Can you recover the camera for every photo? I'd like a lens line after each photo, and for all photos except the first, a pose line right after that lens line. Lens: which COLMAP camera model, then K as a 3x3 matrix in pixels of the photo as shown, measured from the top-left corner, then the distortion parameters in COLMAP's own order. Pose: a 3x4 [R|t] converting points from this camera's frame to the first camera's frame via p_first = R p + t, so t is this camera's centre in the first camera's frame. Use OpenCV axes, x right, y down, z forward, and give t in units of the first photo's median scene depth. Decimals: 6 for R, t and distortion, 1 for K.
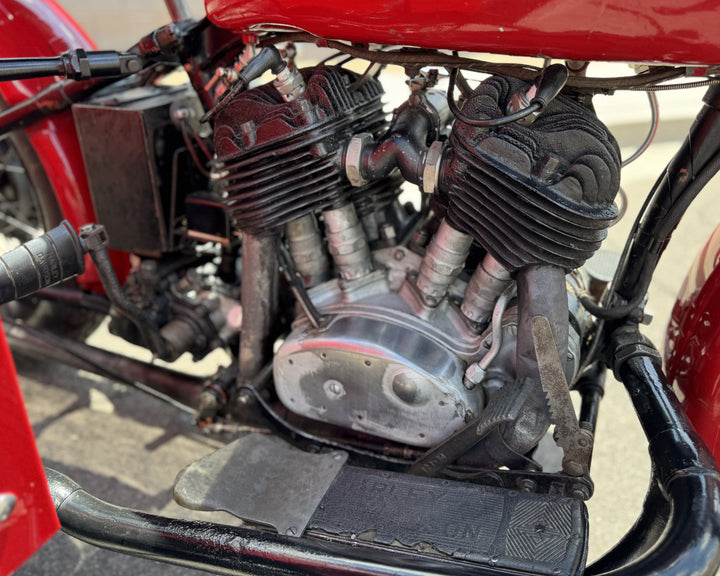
lens RADIAL K [[573.6, 0, 360.6], [0, 573.6, 291.3], [0, 0, 1]] dist [0.022093, -0.036450]
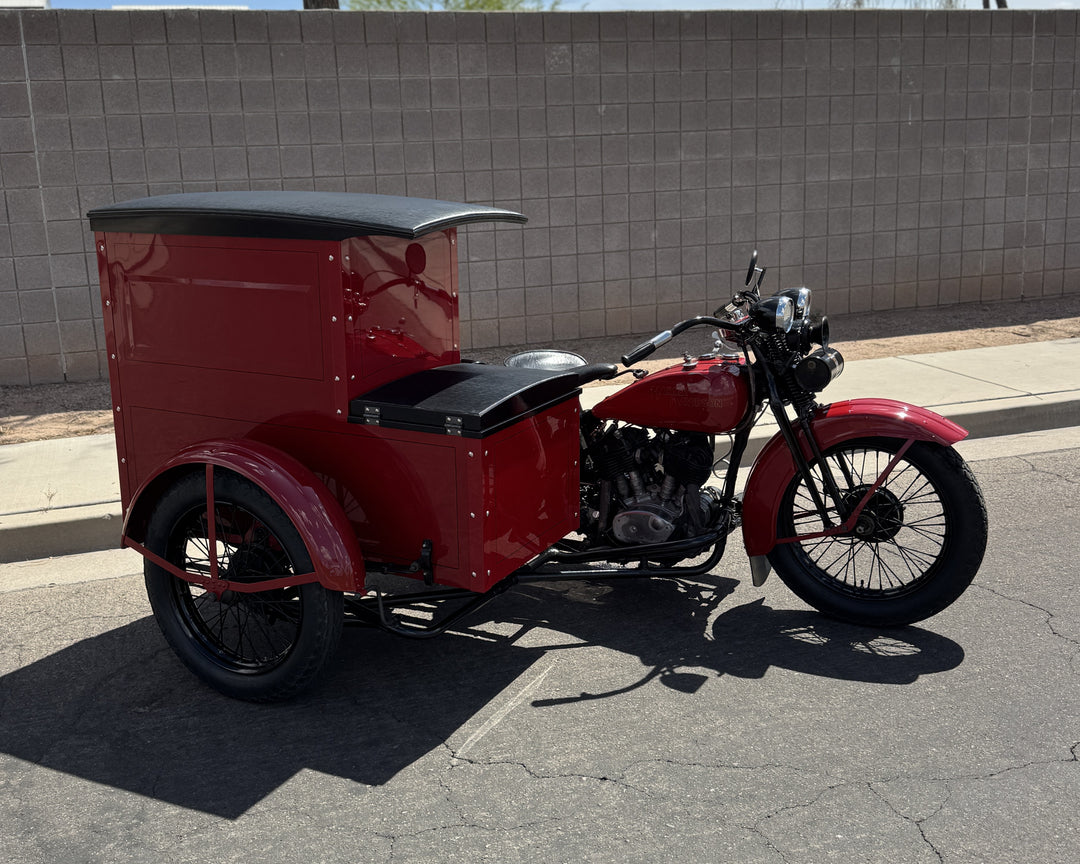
lens RADIAL K [[1105.2, 0, 510.6], [0, 1105.2, 396.2], [0, 0, 1]] dist [0.052848, 0.000000]
pose [[0.989020, -0.028282, -0.145049, 0.180249], [-0.014737, 0.957747, -0.287234, 1.175341], [0.147044, 0.286218, 0.946814, -4.797599]]
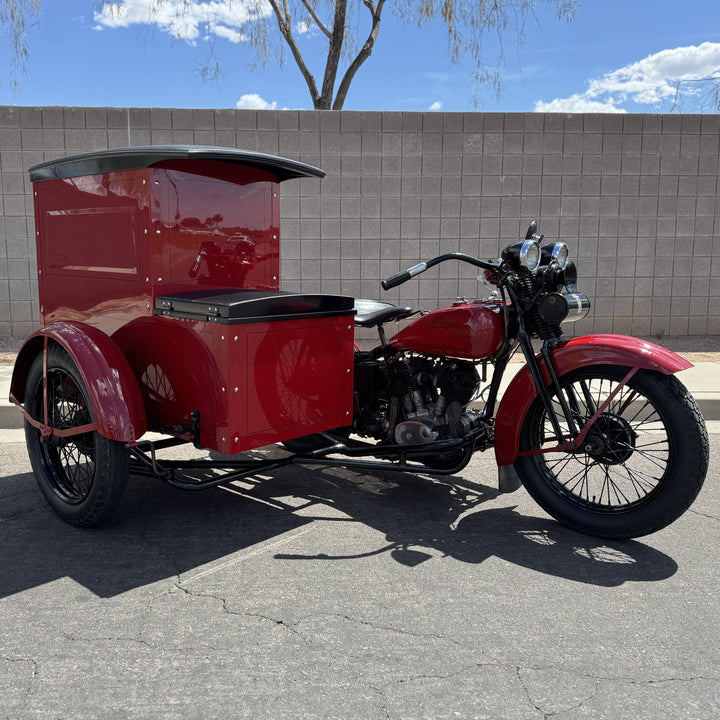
lens RADIAL K [[670.5, 0, 333.3], [0, 670.5, 361.5], [0, 0, 1]] dist [0.017248, 0.000000]
pose [[0.926099, 0.033544, -0.375785, 1.117426], [-0.164098, 0.932702, -0.321153, 1.193849], [0.339723, 0.359085, 0.869279, -3.137898]]
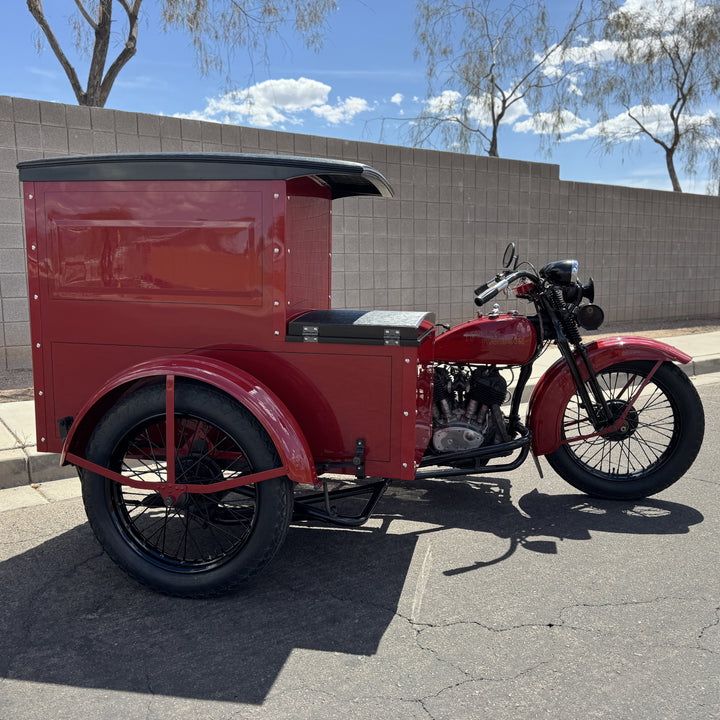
lens RADIAL K [[670.5, 0, 348.1], [0, 670.5, 364.9], [0, 0, 1]] dist [0.017248, 0.000000]
pose [[0.988493, -0.047913, 0.143481, -1.387693], [0.095786, 0.932381, -0.348556, 1.225006], [-0.117078, 0.358288, 0.926241, -3.433210]]
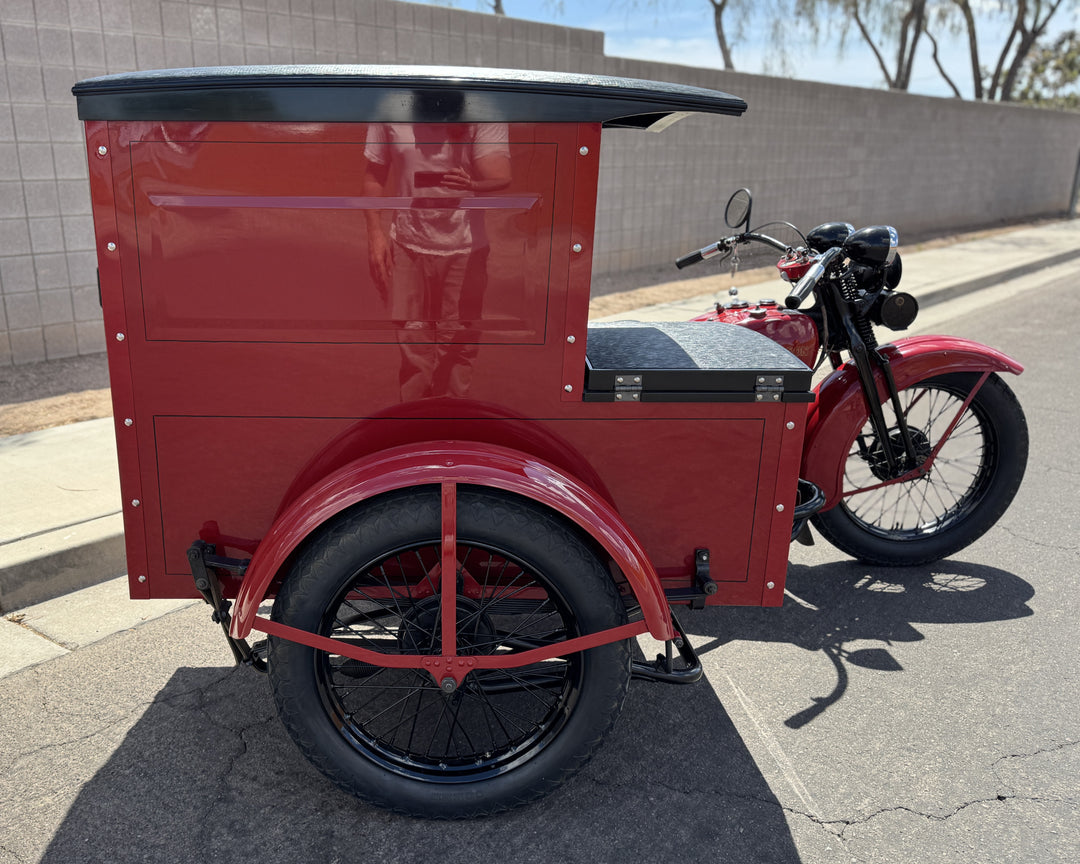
lens RADIAL K [[942.6, 0, 400.0], [0, 942.6, 462.3], [0, 0, 1]] dist [0.049860, -0.077611]
pose [[0.939439, -0.135747, 0.314687, -2.671096], [0.197208, 0.965081, -0.172419, 0.476219], [-0.280293, 0.224036, 0.933404, -2.814551]]
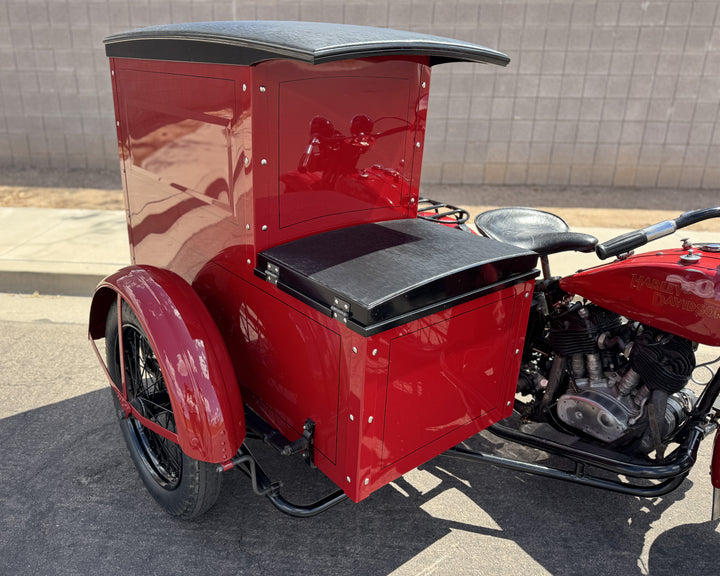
lens RADIAL K [[573.6, 0, 315.4], [0, 573.6, 275.7], [0, 0, 1]] dist [0.022093, -0.036450]
pose [[0.854188, 0.166220, -0.492680, 0.129078], [-0.241552, 0.965930, -0.092910, 0.080612], [0.460451, 0.198370, 0.865237, -2.219950]]
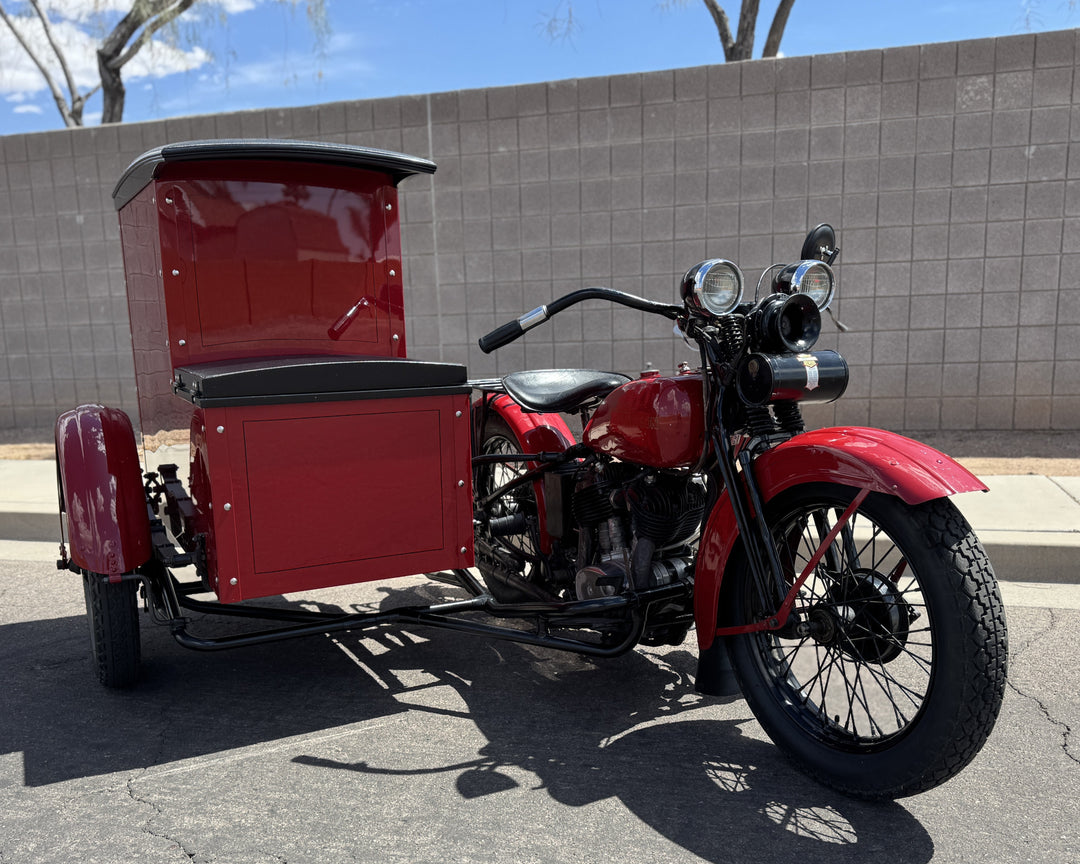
lens RADIAL K [[995.4, 0, 542.7], [0, 995.4, 510.9], [0, 0, 1]] dist [0.010588, 0.000000]
pose [[0.748118, 0.080433, -0.658673, 2.408511], [-0.277154, 0.939773, -0.200031, 0.718375], [0.602914, 0.332201, 0.725353, -2.122047]]
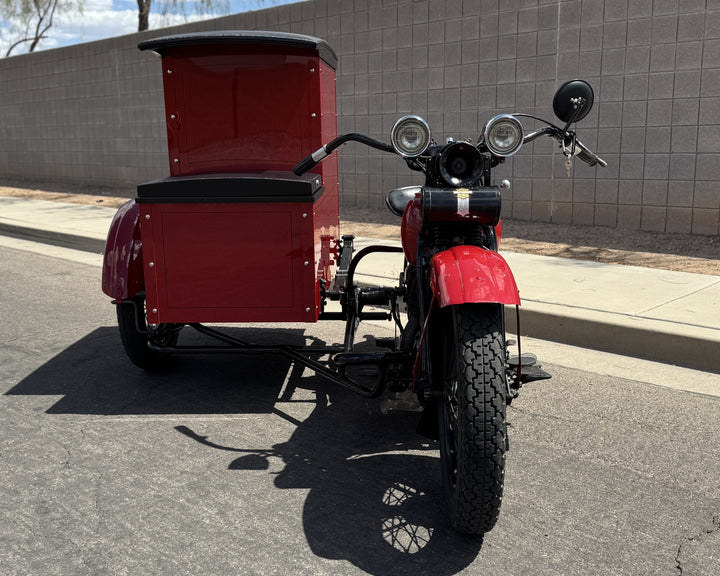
lens RADIAL K [[816.0, 0, 362.4], [0, 816.0, 284.6], [0, 0, 1]] dist [0.061879, 0.000000]
pose [[0.329356, 0.142661, -0.933366, 3.981002], [-0.430665, 0.902403, -0.014040, -0.004575], [0.840269, 0.406593, 0.358651, -0.930087]]
